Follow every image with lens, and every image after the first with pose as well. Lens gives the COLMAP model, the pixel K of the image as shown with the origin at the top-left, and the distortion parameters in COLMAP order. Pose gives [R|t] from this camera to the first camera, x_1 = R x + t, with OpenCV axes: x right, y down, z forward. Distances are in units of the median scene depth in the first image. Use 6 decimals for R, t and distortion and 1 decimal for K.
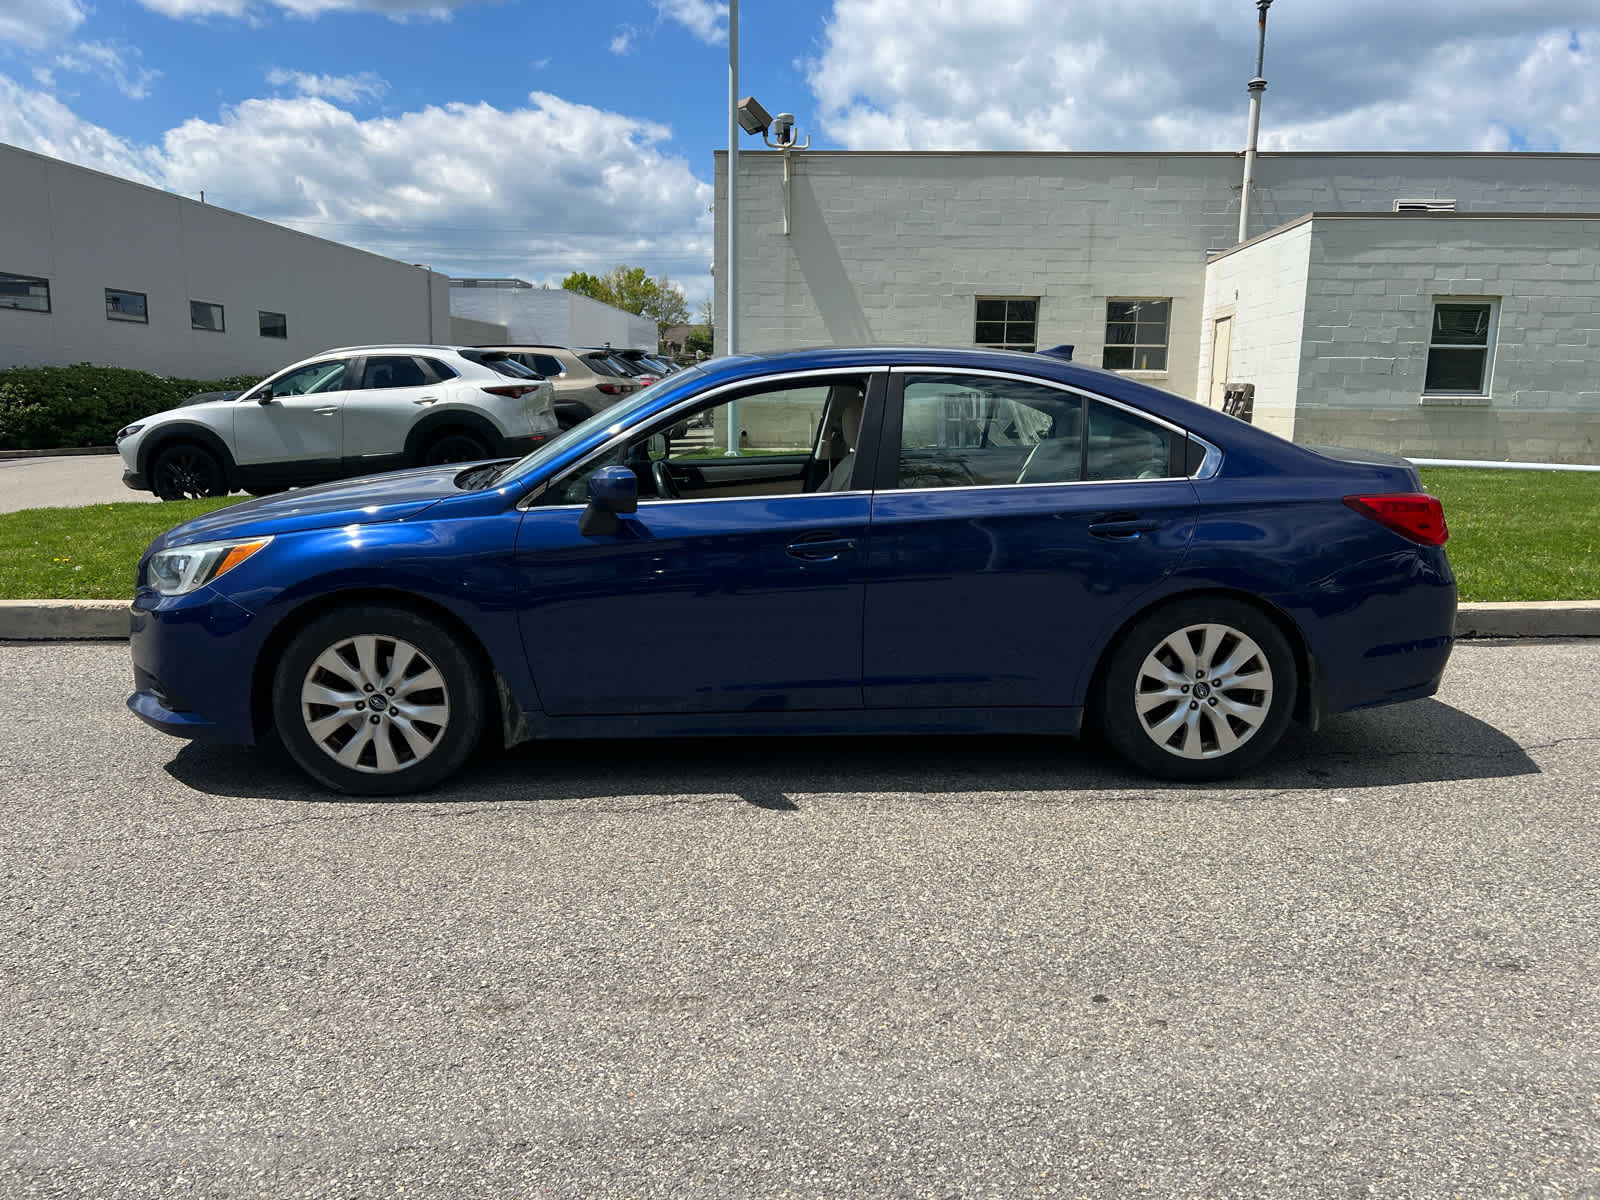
lens RADIAL K [[1203.9, 0, 776.7], [0, 1203.9, 587.3], [0, 0, 1]] dist [0.038535, -0.035532]
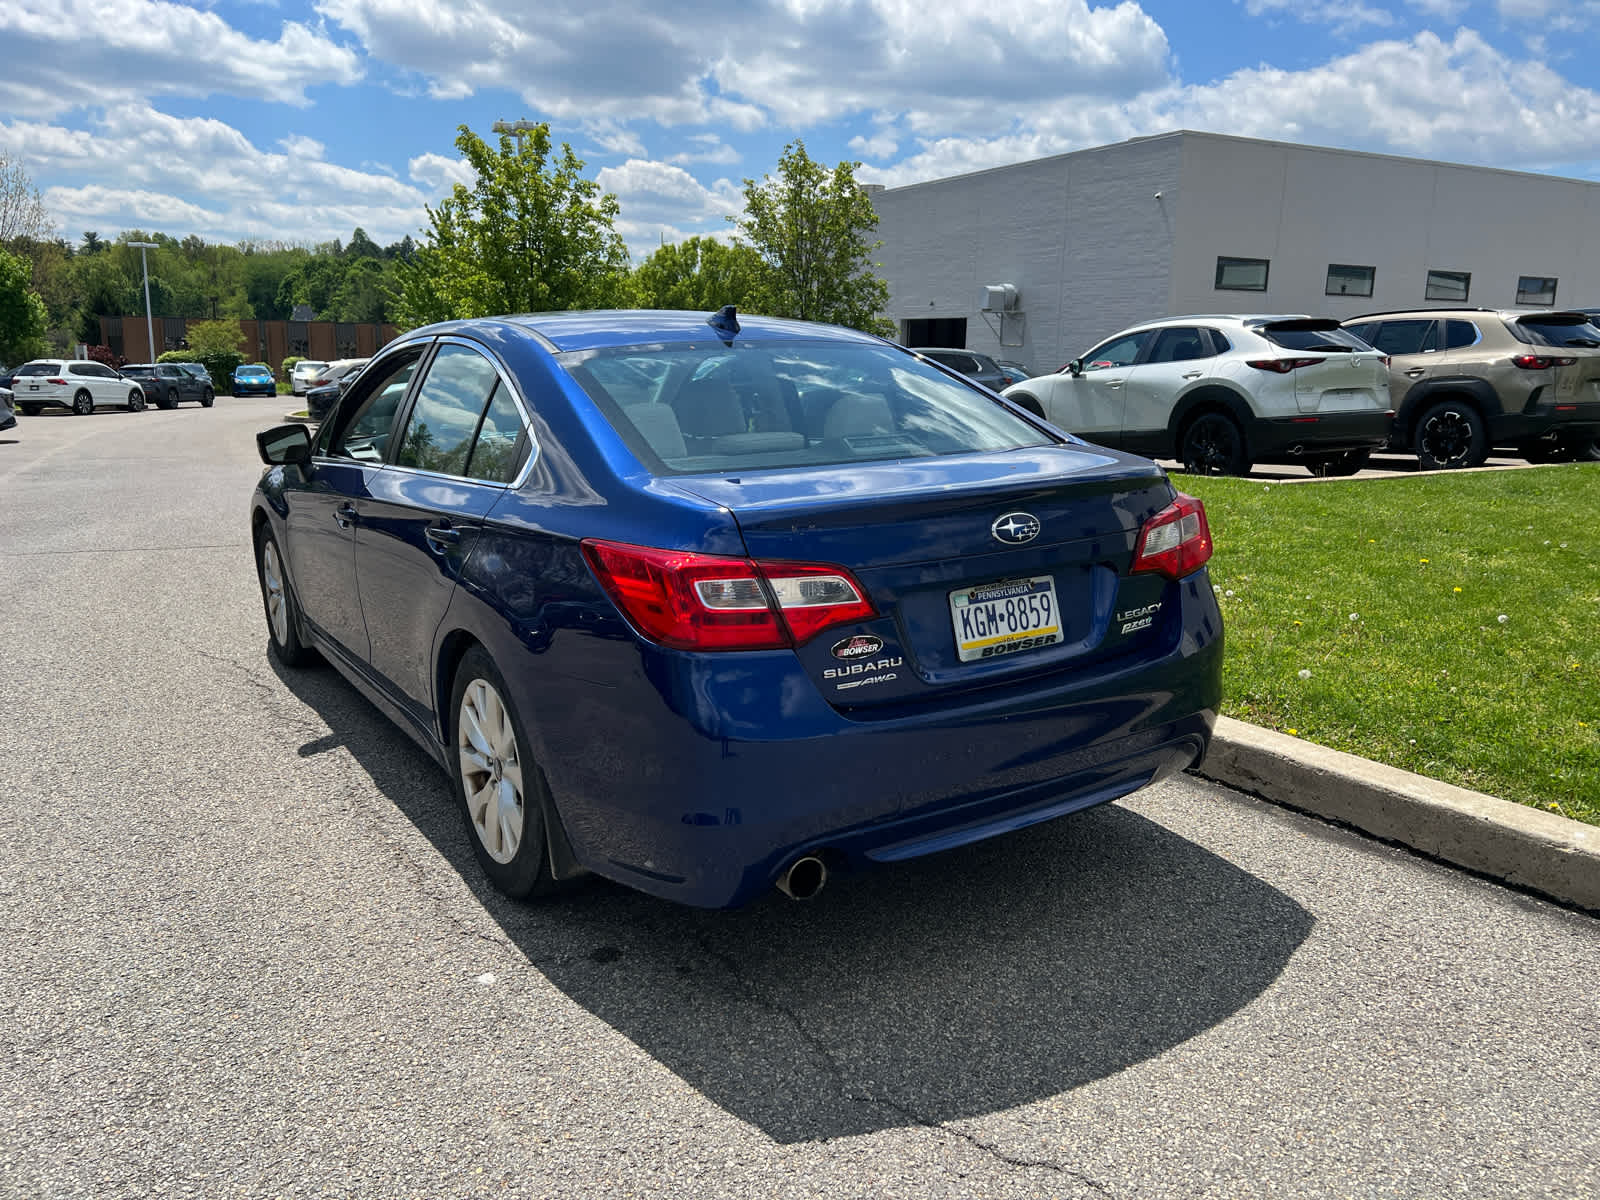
lens RADIAL K [[1203.9, 0, 818.0], [0, 1203.9, 612.2], [0, 0, 1]] dist [0.038535, -0.035532]
pose [[0.501140, 0.182217, -0.845964, 0.311686], [-0.148079, 0.981218, 0.123630, -0.038509], [0.852603, 0.063314, 0.518710, 0.227730]]
